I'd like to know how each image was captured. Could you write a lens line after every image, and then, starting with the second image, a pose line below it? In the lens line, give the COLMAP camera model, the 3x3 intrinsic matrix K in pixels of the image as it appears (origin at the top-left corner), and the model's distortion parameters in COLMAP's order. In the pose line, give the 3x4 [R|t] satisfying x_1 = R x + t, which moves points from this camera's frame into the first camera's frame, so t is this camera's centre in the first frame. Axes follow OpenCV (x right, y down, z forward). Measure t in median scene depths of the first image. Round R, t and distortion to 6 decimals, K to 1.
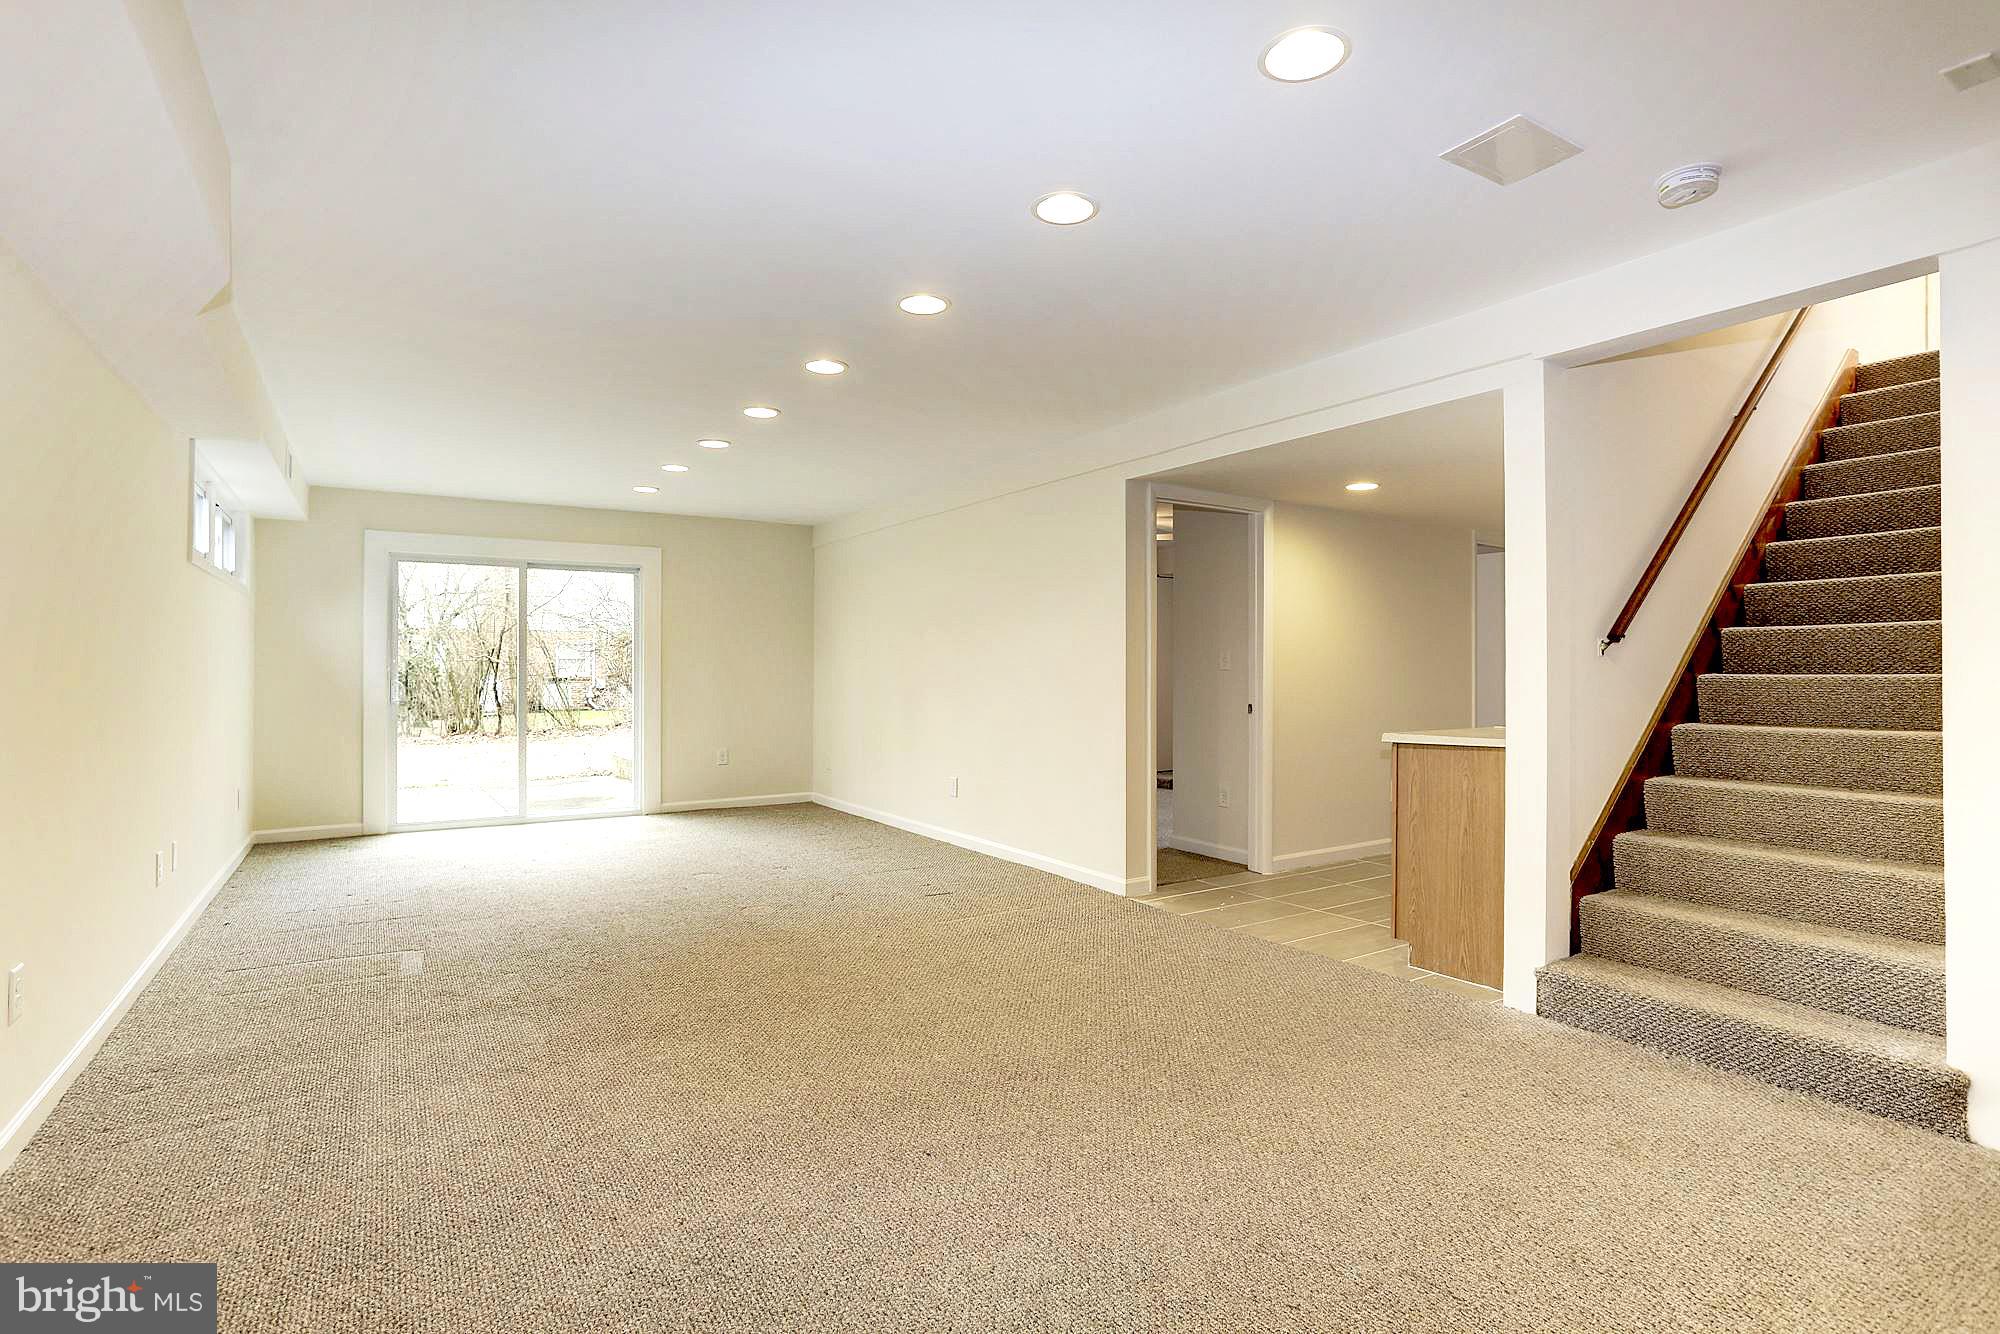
lens RADIAL K [[1065.9, 0, 993.3], [0, 1065.9, 665.4], [0, 0, 1]] dist [-0.049041, 0.043037]
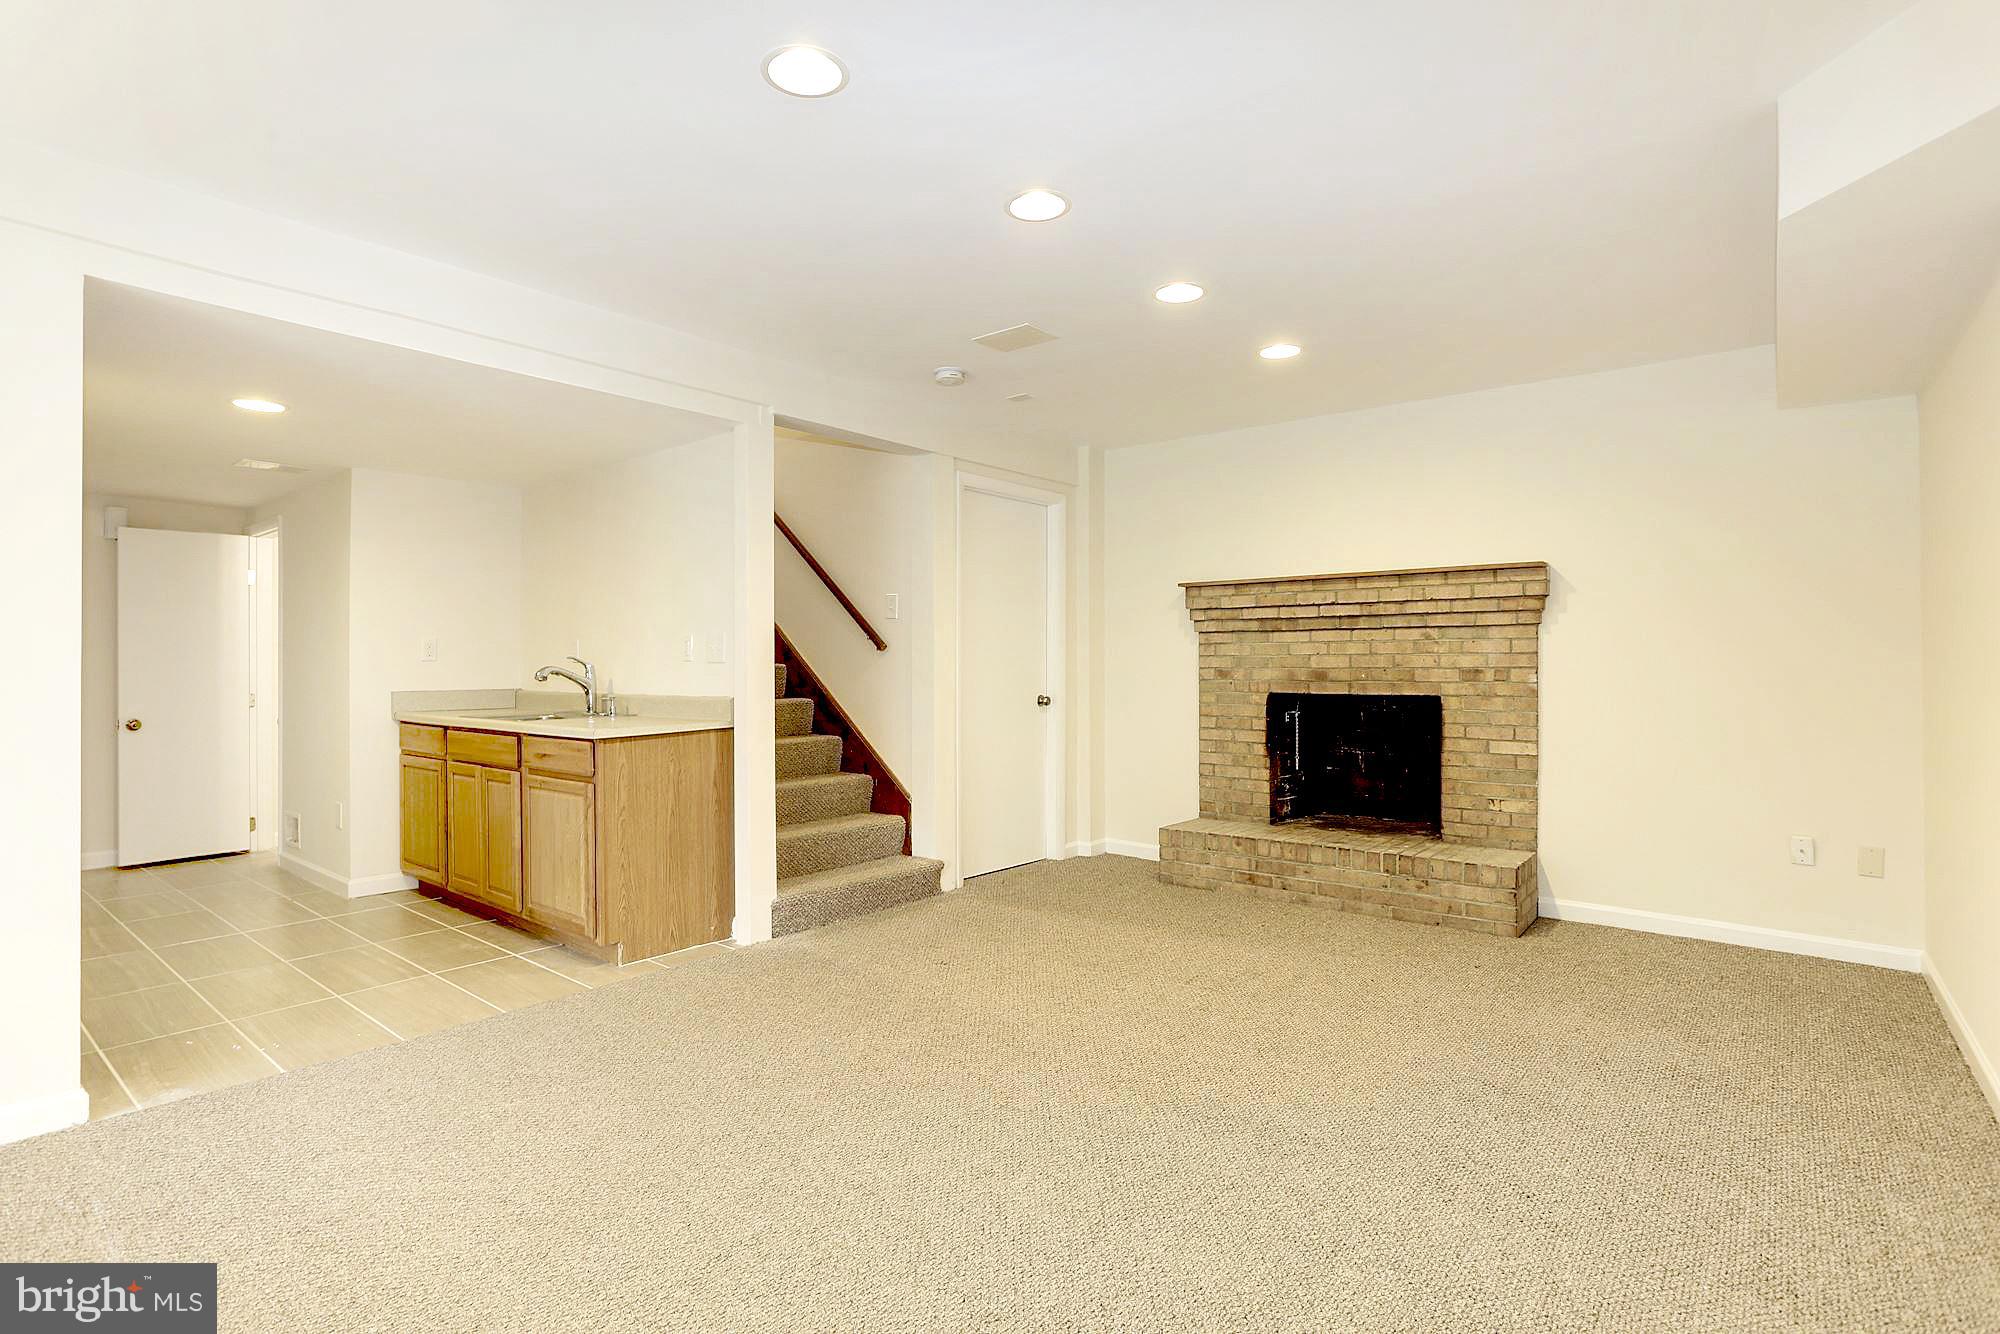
lens RADIAL K [[1065.9, 0, 993.3], [0, 1065.9, 665.4], [0, 0, 1]] dist [-0.049041, 0.043037]
pose [[-0.357520, -0.005354, 0.933890, -0.664548], [-0.004785, 0.999981, 0.003901, 0.003220], [-0.933893, -0.003074, -0.357539, 1.079531]]
